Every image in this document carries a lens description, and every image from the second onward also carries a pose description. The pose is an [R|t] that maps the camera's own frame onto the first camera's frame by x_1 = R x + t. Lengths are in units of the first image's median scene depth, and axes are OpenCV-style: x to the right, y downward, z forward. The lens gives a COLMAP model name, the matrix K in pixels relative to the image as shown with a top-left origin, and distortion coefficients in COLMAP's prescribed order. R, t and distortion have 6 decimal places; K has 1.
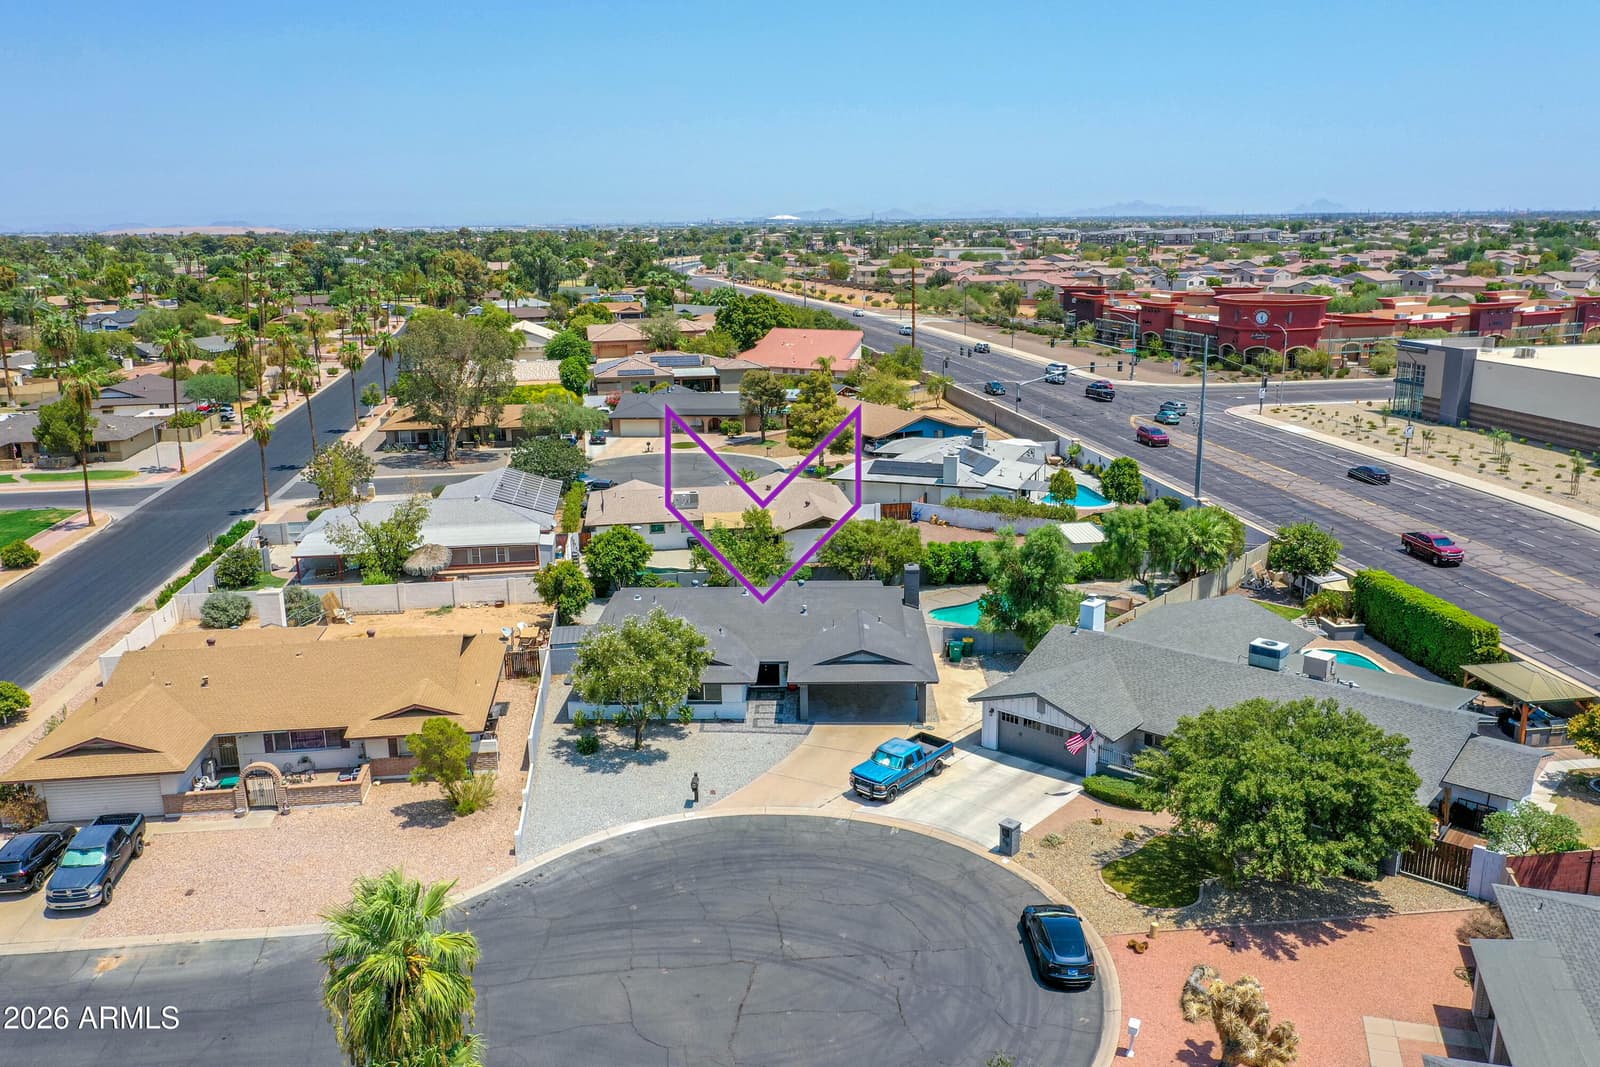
lens RADIAL K [[1244.1, 0, 798.2], [0, 1244.1, 534.3], [0, 0, 1]] dist [-0.023194, 0.007376]
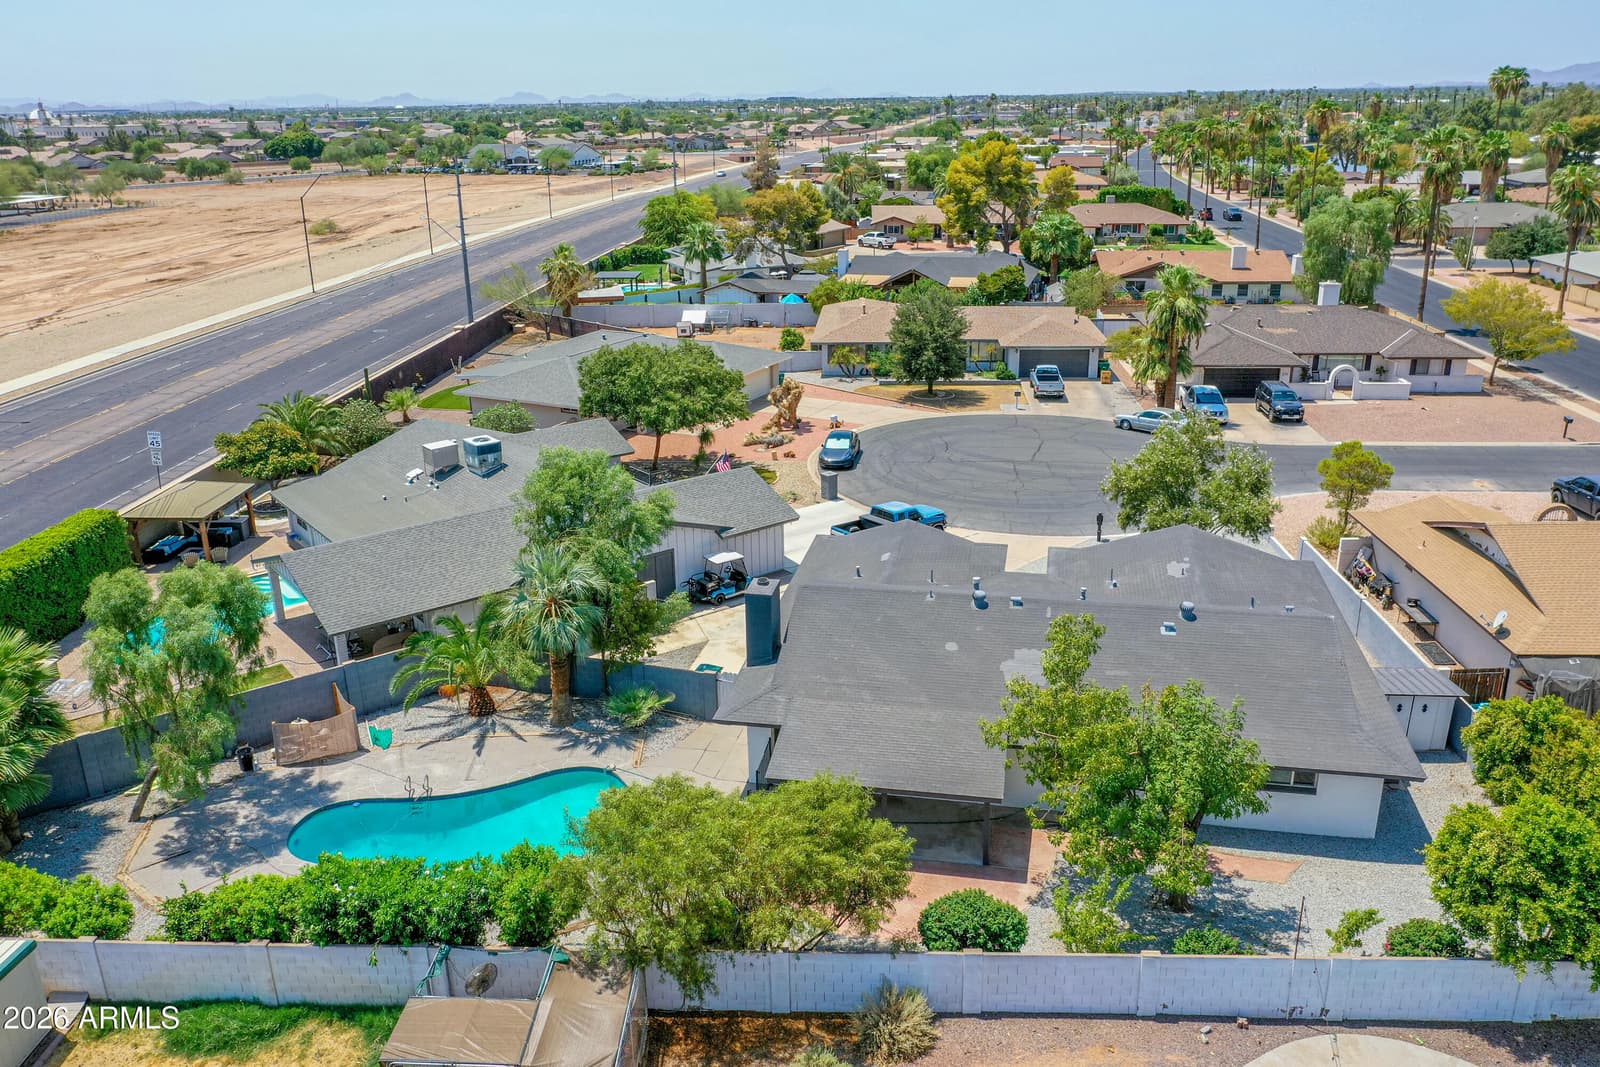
lens RADIAL K [[1244.1, 0, 798.2], [0, 1244.1, 534.3], [0, 0, 1]] dist [-0.023194, 0.007376]
pose [[-0.983046, -0.048361, 0.176865, -0.015647], [0.053562, 0.846777, 0.529245, -0.243014], [-0.175360, 0.529746, -0.829830, 1.354605]]
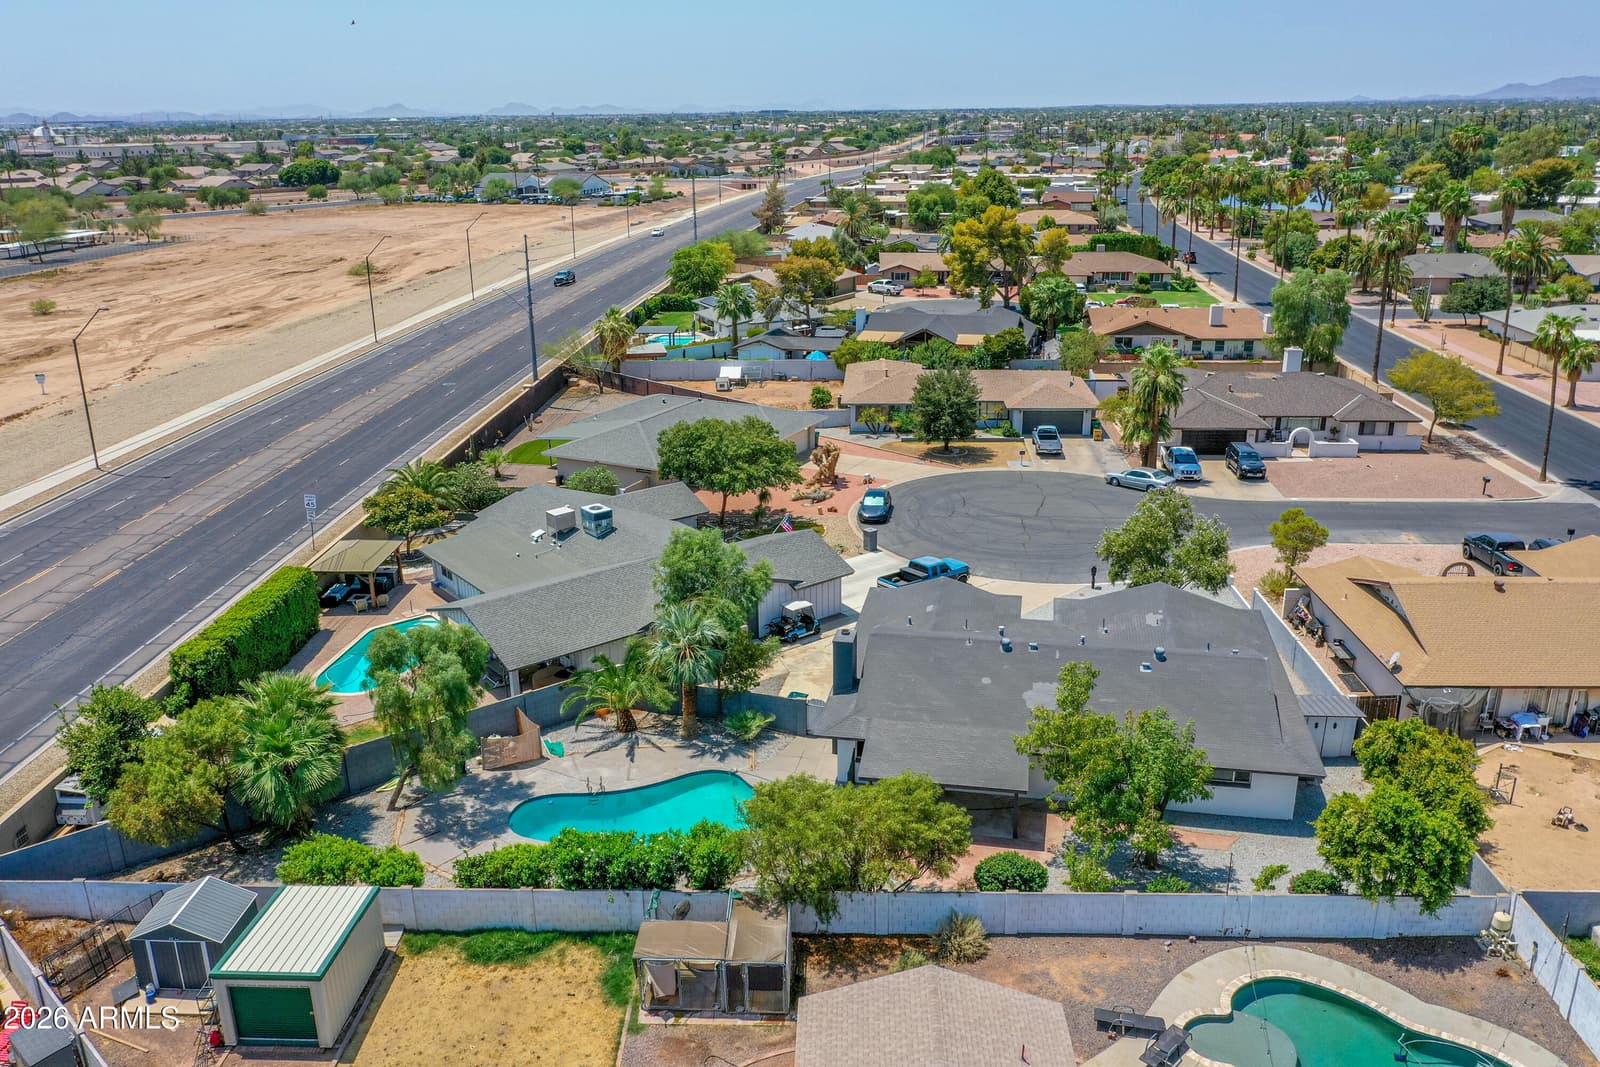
lens RADIAL K [[1244.1, 0, 798.2], [0, 1244.1, 534.3], [0, 0, 1]] dist [-0.023194, 0.007376]
pose [[-0.984318, -0.046727, 0.170102, -0.000628], [0.049937, 0.851026, 0.522744, -0.365322], [-0.169187, 0.523041, -0.835346, 1.495933]]
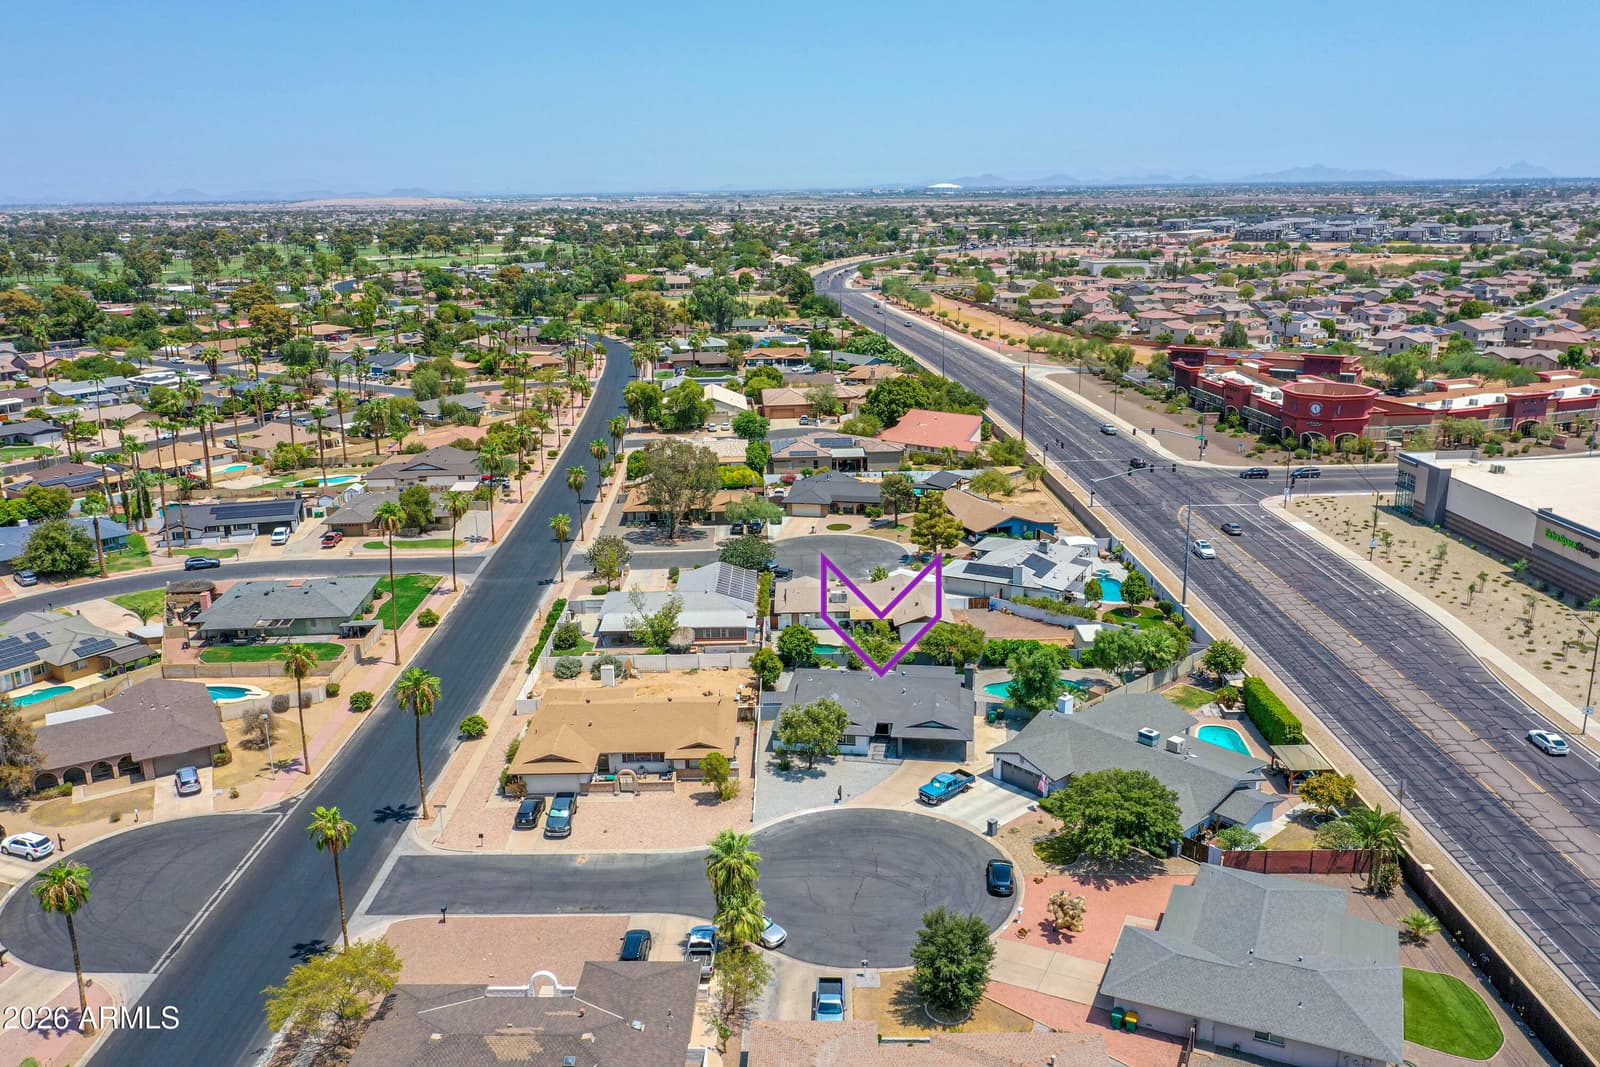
lens RADIAL K [[1244.1, 0, 798.2], [0, 1244.1, 534.3], [0, 0, 1]] dist [-0.023194, 0.007376]
pose [[0.992295, 0.030192, -0.120166, 0.055688], [-0.027013, 0.999243, 0.027991, -0.189415], [0.120921, -0.024529, 0.992359, -0.697834]]
